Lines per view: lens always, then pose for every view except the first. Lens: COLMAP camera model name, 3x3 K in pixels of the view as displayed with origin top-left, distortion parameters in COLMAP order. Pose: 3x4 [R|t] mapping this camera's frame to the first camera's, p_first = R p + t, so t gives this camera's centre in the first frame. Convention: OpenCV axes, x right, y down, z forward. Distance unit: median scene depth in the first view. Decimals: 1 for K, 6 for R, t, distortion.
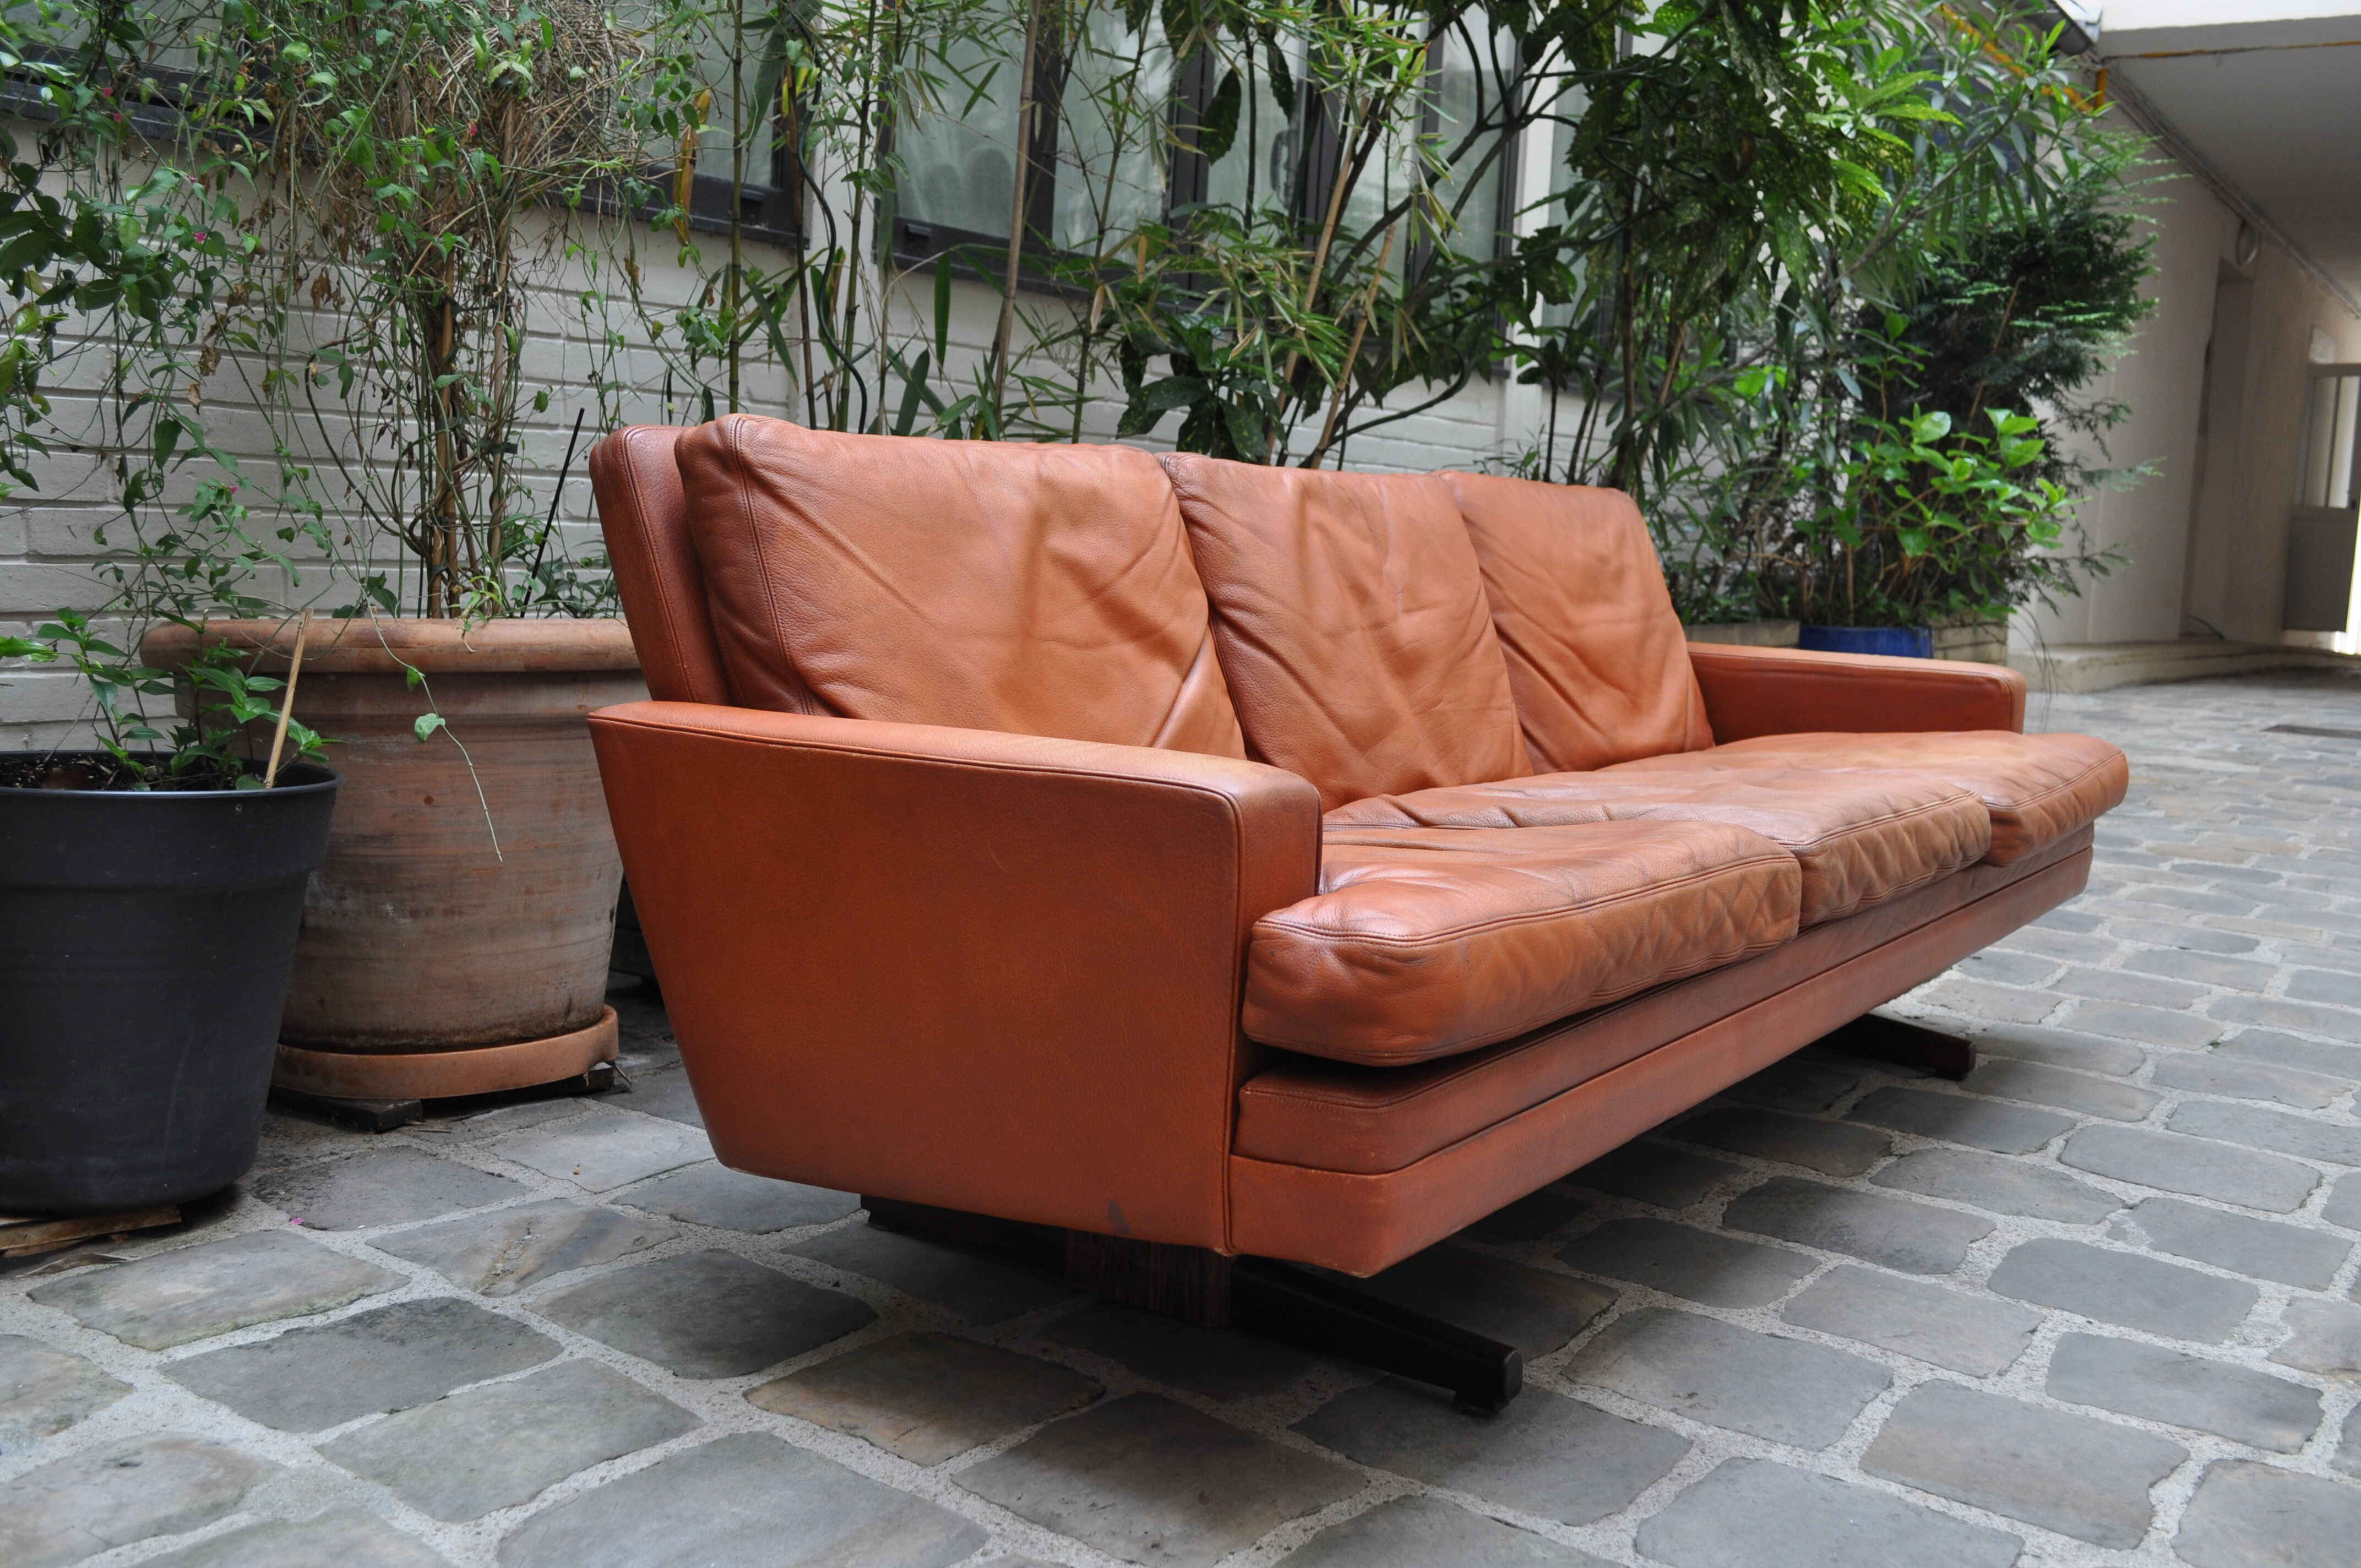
lens RADIAL K [[2135.8, 0, 1180.5], [0, 2135.8, 784.0], [0, 0, 1]] dist [-0.075197, 0.011478]
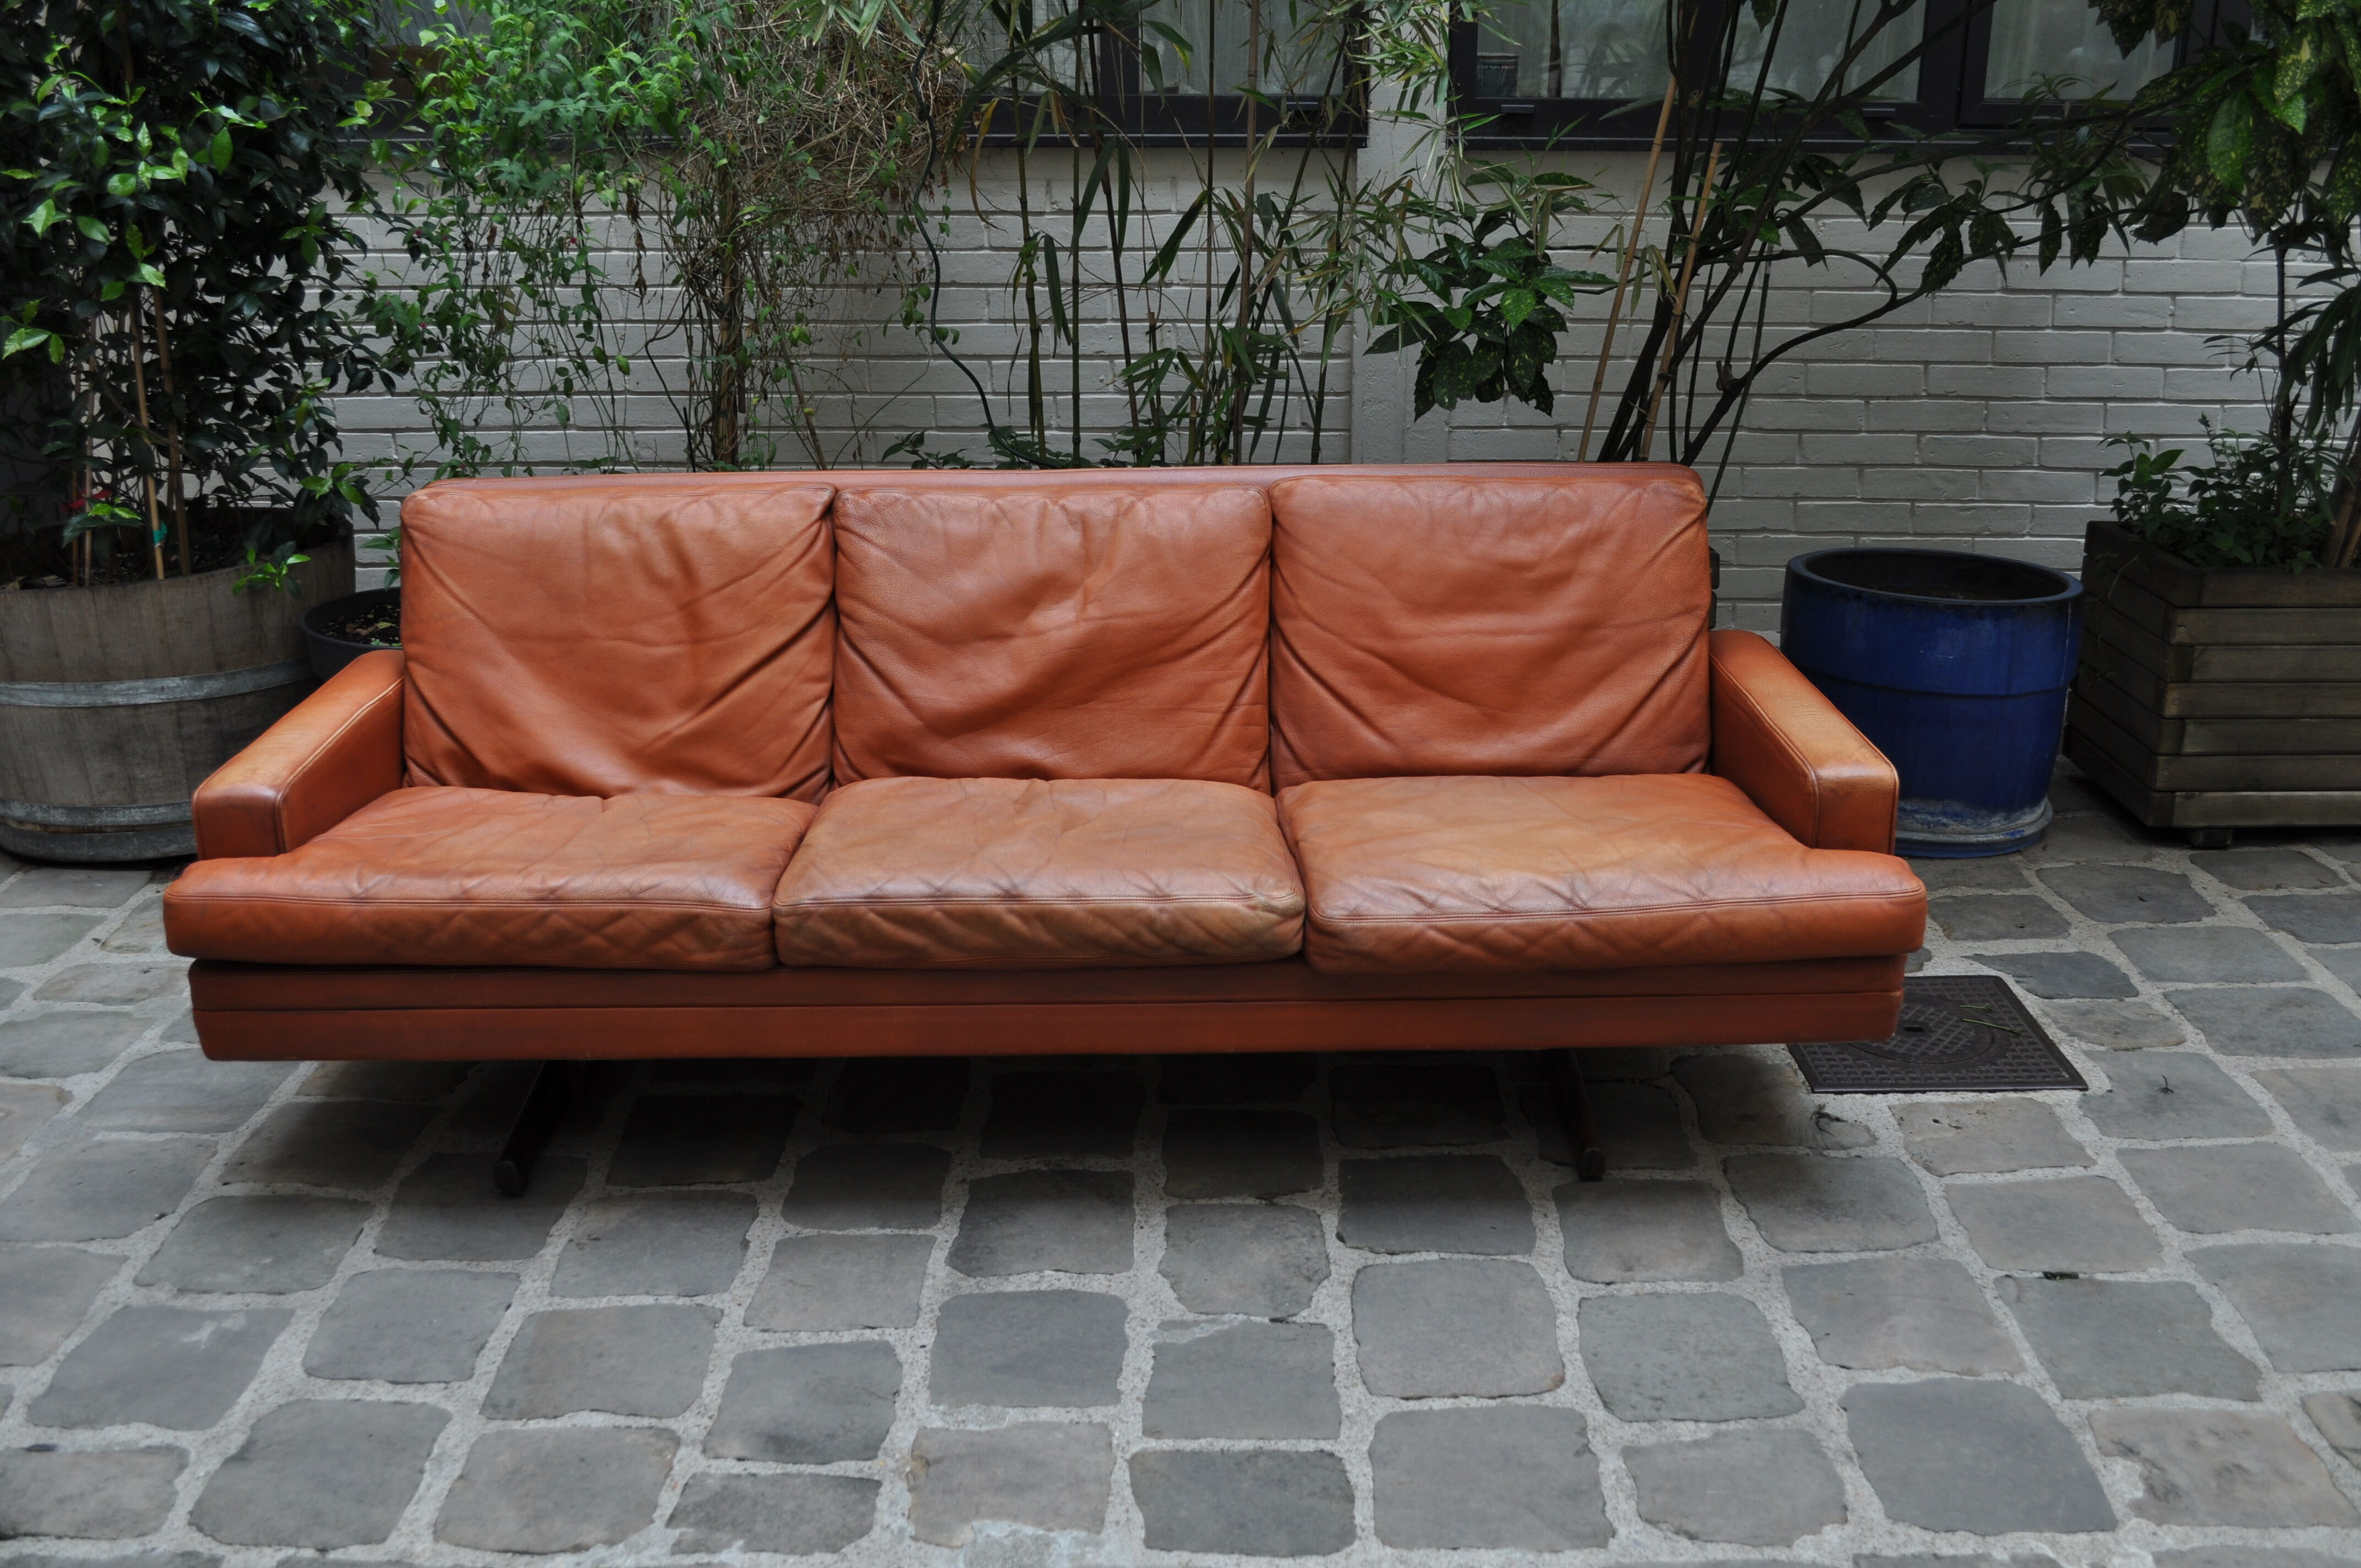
lens RADIAL K [[2288.3, 0, 1180.5], [0, 2288.3, 784.0], [0, 0, 1]] dist [-0.065697, 0.007591]
pose [[0.586280, 0.224039, -0.778513, 1.105111], [-0.070681, 0.971480, 0.226342, -0.273544], [0.807019, -0.077674, 0.585395, 0.286774]]
